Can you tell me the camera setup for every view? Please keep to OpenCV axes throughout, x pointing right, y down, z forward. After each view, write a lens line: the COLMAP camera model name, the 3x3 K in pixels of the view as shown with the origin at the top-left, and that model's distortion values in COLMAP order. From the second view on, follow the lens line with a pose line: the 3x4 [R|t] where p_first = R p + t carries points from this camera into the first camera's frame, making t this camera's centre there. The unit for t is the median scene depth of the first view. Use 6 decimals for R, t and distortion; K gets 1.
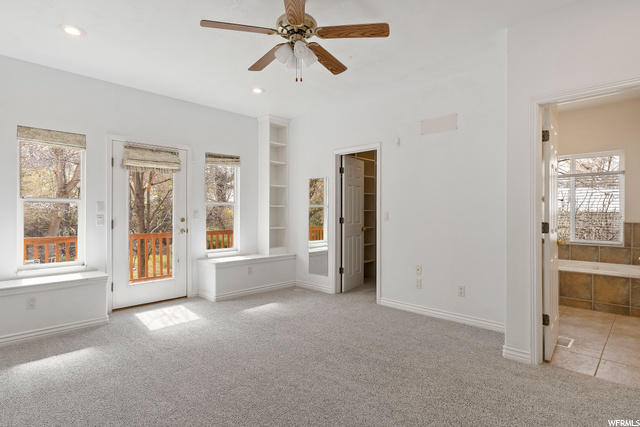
lens RADIAL K [[337.1, 0, 317.5], [0, 337.1, 214.8], [0, 0, 1]] dist [0.003883, -0.000410]
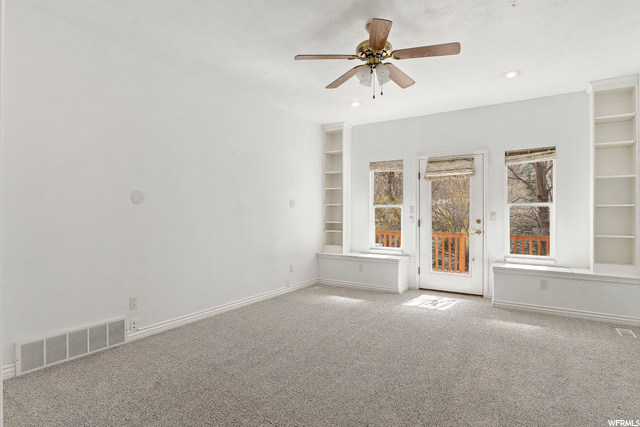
lens RADIAL K [[337.1, 0, 317.5], [0, 337.1, 214.8], [0, 0, 1]] dist [0.003883, -0.000410]
pose [[0.205235, -0.001027, -0.978712, 0.563470], [-0.008164, 0.999963, -0.002761, 0.001804], [0.978679, 0.008557, 0.205219, 0.324060]]
